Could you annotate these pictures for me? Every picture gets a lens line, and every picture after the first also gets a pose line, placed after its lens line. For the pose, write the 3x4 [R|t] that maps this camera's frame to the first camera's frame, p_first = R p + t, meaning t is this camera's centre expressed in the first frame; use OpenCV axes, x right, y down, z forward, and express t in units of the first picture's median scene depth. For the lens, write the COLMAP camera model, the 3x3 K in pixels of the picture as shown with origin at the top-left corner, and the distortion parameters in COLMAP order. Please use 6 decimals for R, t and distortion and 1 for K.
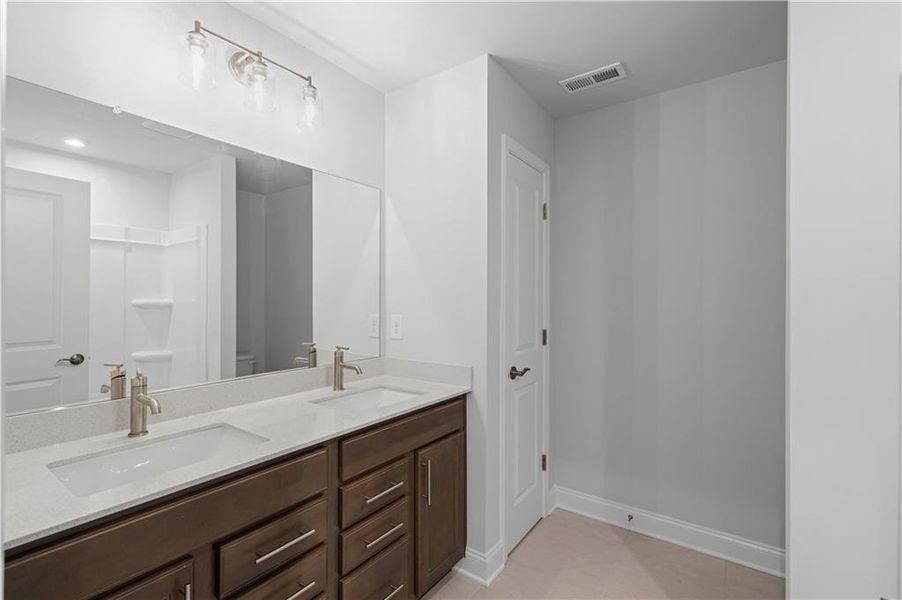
lens RADIAL K [[412.0, 0, 451.0], [0, 412.0, 300.0], [0, 0, 1]] dist [0.001185, 0.000319]
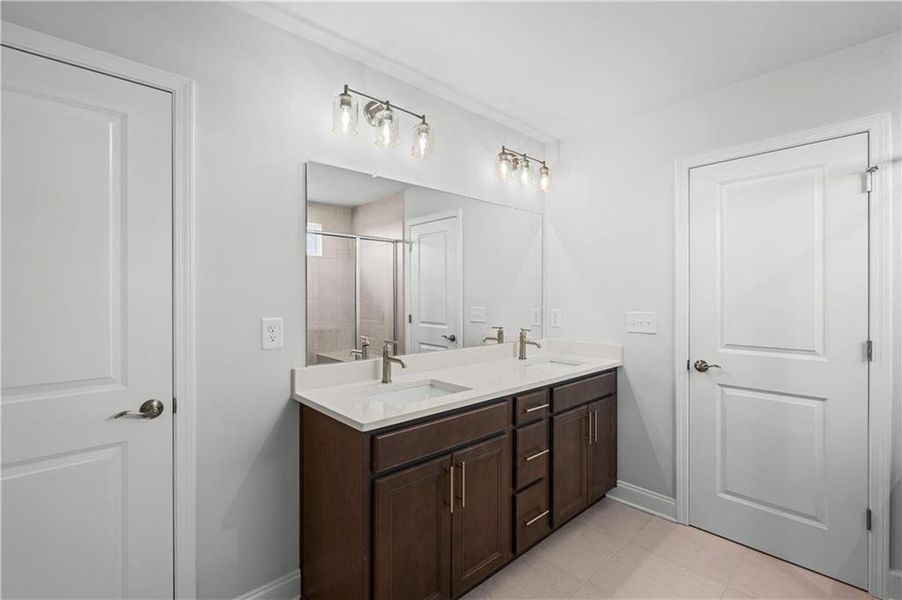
lens RADIAL K [[398.0, 0, 396.2], [0, 398.0, 298.3], [0, 0, 1]] dist [0.015101, 0.000094]
pose [[0.968671, 0.007201, -0.248244, -0.326524], [-0.007498, 0.999972, -0.000251, 0.004927], [0.248235, 0.002104, 0.968698, -0.438358]]
